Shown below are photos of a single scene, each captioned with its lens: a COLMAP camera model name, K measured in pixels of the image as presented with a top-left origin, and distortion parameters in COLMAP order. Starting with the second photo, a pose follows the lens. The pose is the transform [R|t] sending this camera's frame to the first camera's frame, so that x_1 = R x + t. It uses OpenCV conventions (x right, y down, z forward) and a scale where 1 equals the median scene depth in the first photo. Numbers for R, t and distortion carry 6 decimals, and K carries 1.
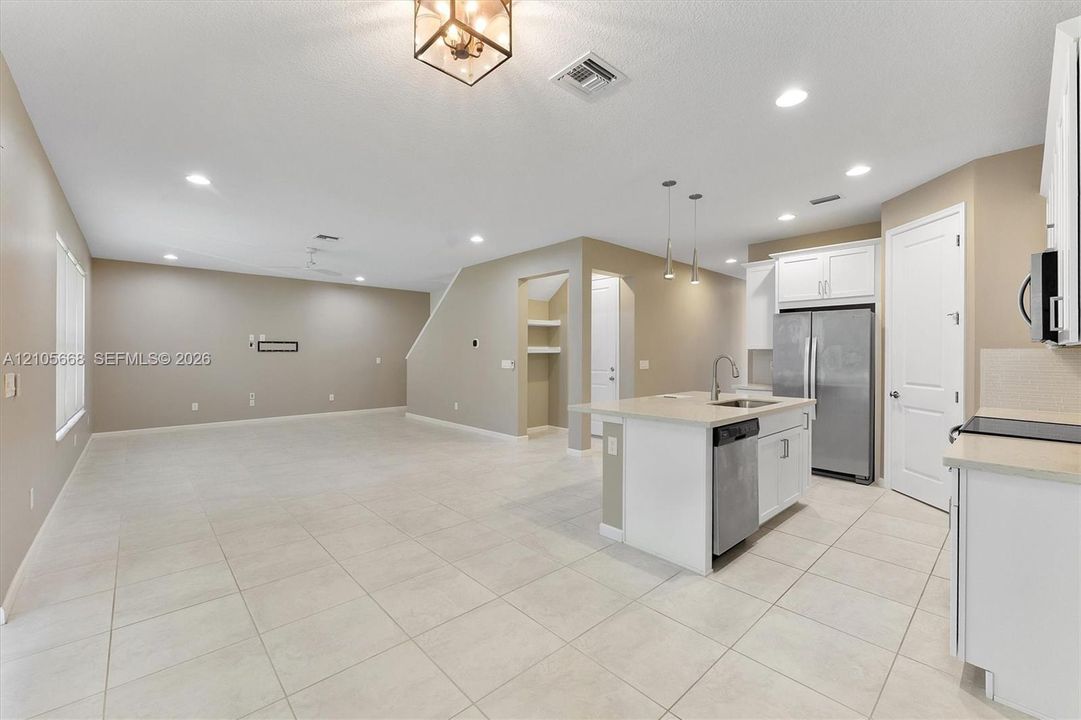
lens RADIAL K [[449.1, 0, 546.2], [0, 449.1, 353.5], [0, 0, 1]] dist [-0.008361, 0.000655]
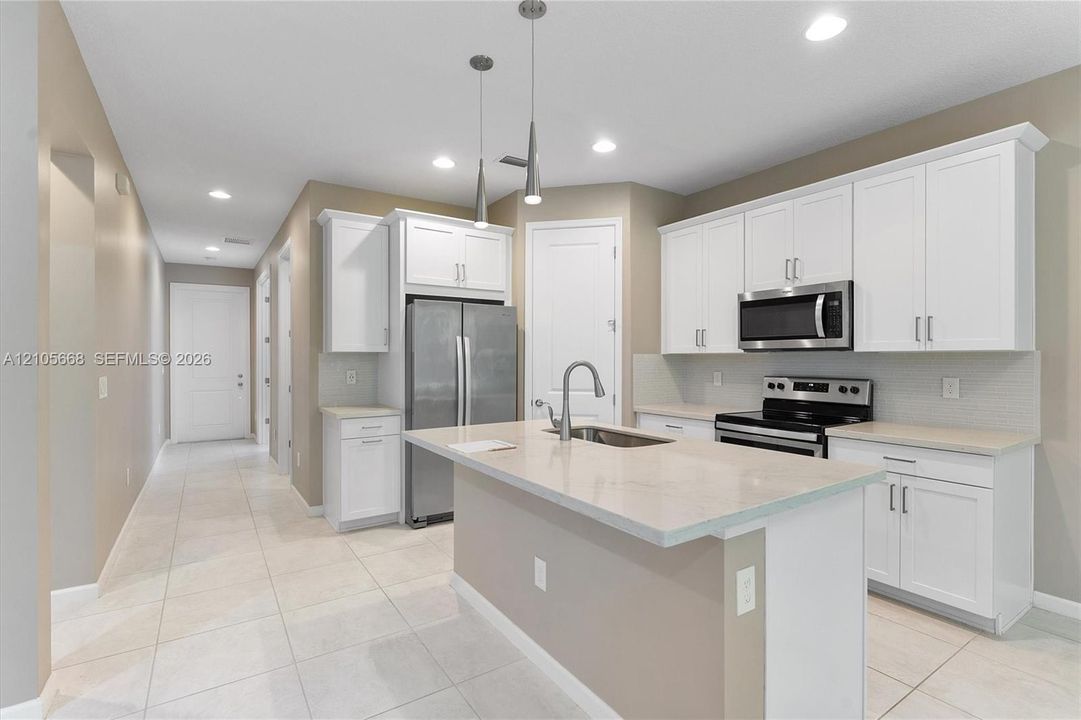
lens RADIAL K [[502.0, 0, 534.3], [0, 502.0, 361.3], [0, 0, 1]] dist [-0.001899, 0.000541]
pose [[0.166956, -0.010278, 0.985911, -0.241897], [0.005032, 0.999942, 0.009573, -0.003386], [-0.985951, 0.003363, 0.166998, 0.831994]]
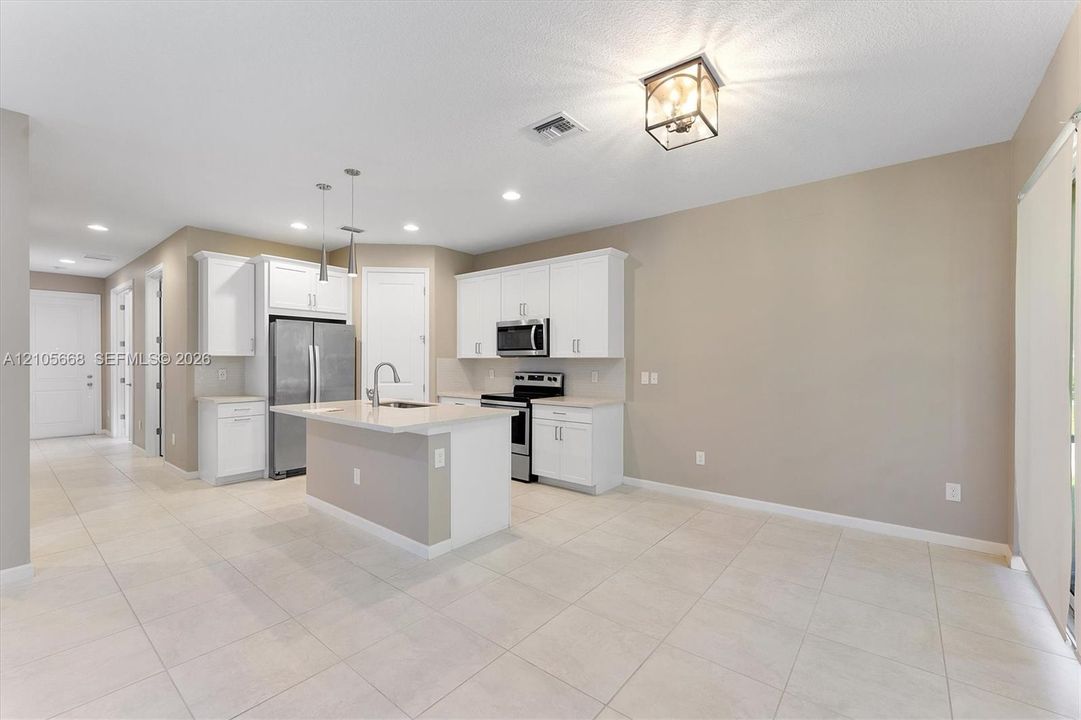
lens RADIAL K [[449.1, 0, 537.1], [0, 449.1, 364.9], [0, 0, 1]] dist [-0.008361, 0.000655]
pose [[-0.142830, -0.011957, 0.989675, -0.619074], [0.001039, 0.999925, 0.012231, -0.003413], [-0.989747, 0.002776, -0.142807, 0.697410]]
